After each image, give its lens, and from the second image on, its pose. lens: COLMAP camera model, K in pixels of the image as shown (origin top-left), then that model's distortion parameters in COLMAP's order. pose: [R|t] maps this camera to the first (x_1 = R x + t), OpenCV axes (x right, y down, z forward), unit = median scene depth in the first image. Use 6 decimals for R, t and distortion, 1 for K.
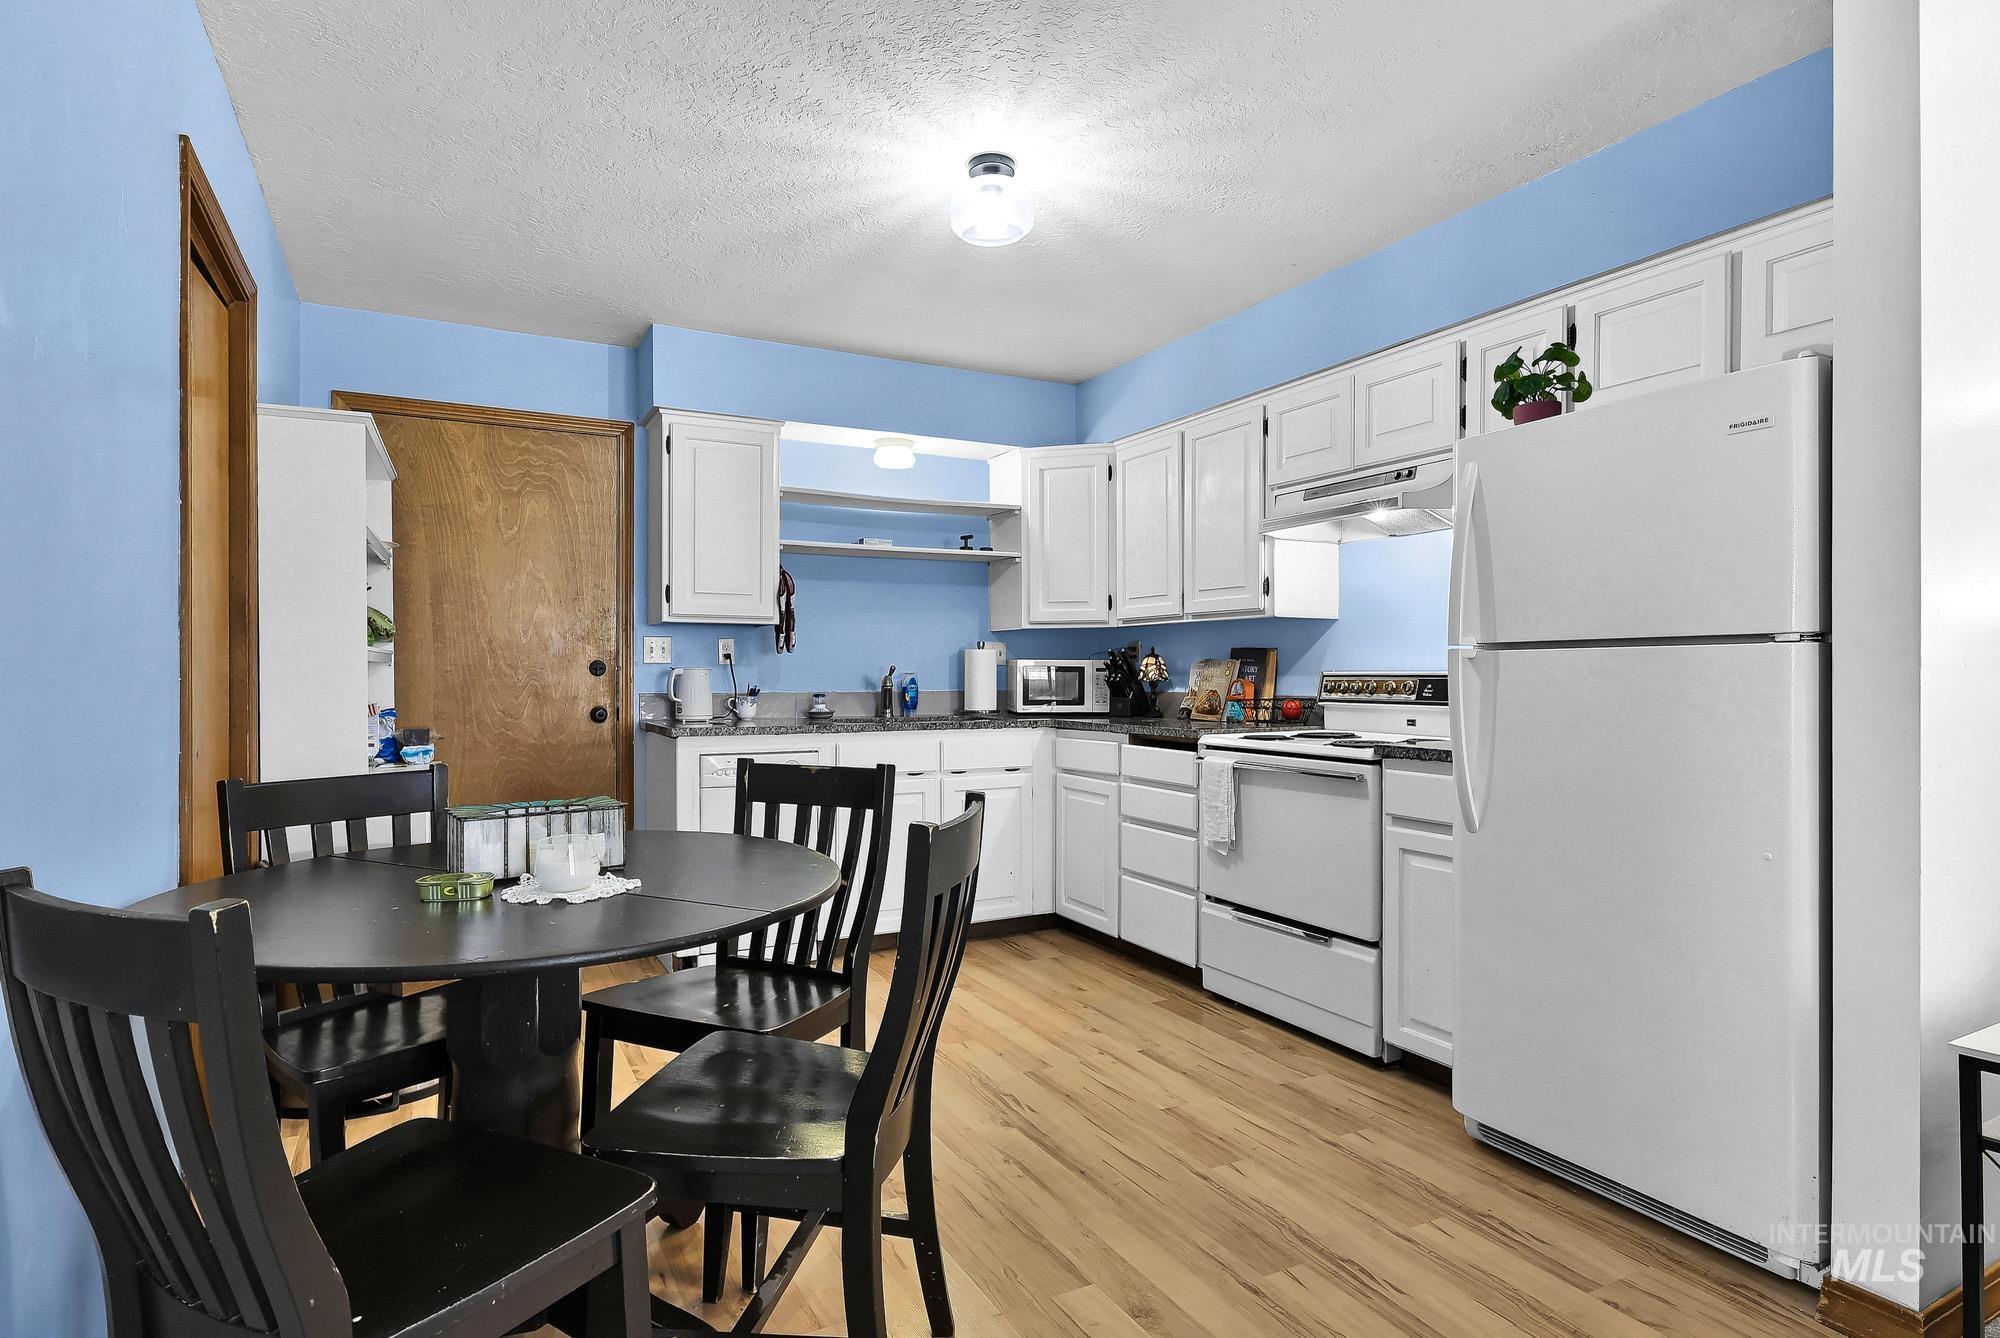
lens RADIAL K [[1001.7, 0, 1000.0], [0, 1001.7, 669.0], [0, 0, 1]] dist [-0.000272, -0.000013]
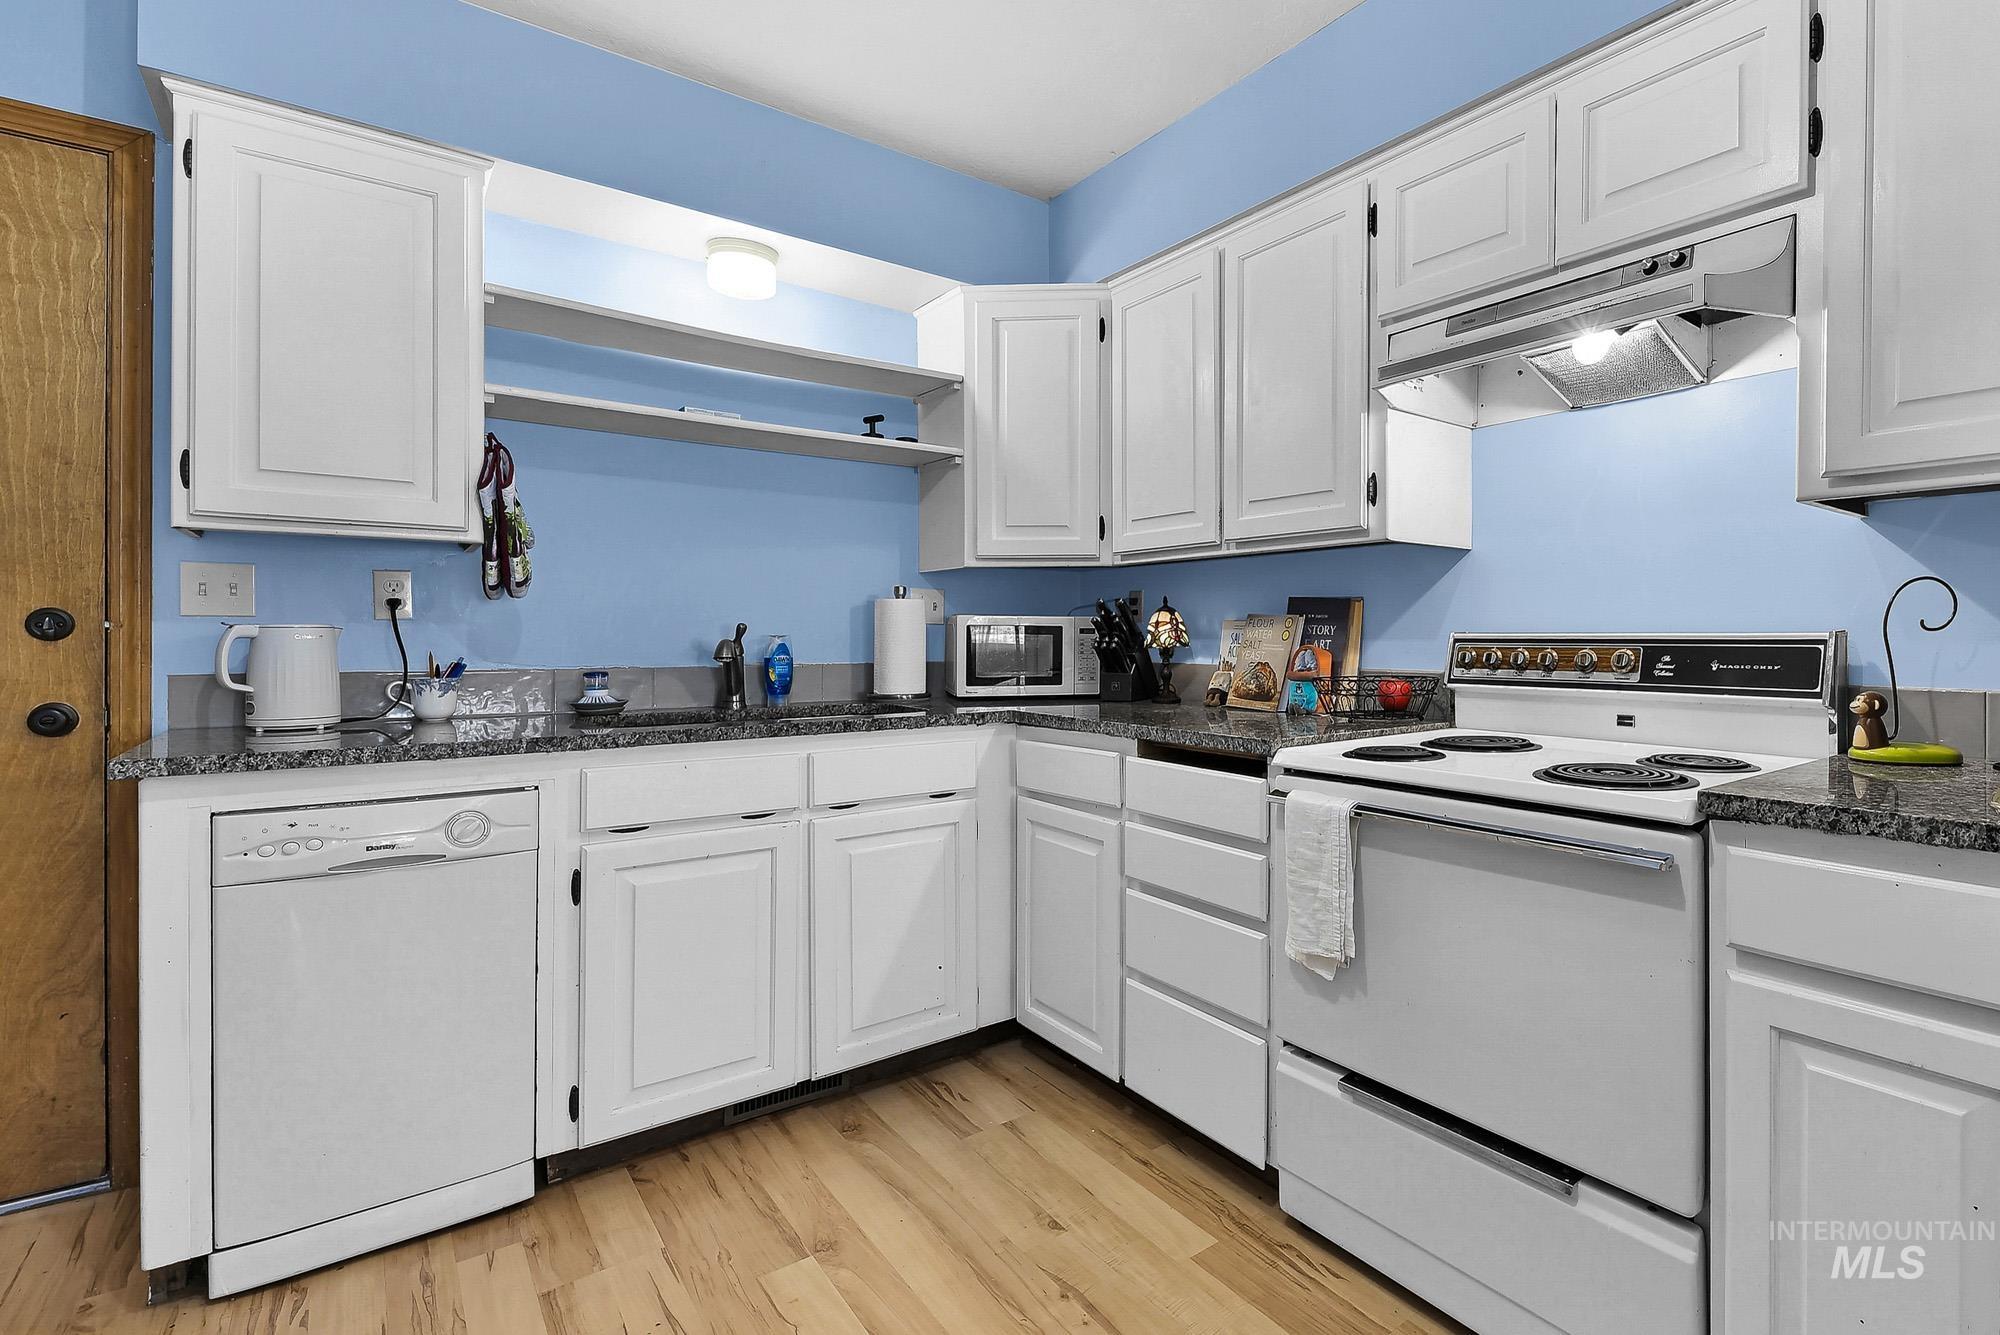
lens RADIAL K [[791.0, 0, 953.2], [0, 791.0, 633.7], [0, 0, 1]] dist [0.000547, 0.000061]
pose [[0.998659, 0.000577, -0.051772, 0.042461], [-0.000495, 0.999999, 0.001605, 0.002121], [0.051773, -0.001577, 0.998658, 0.510522]]
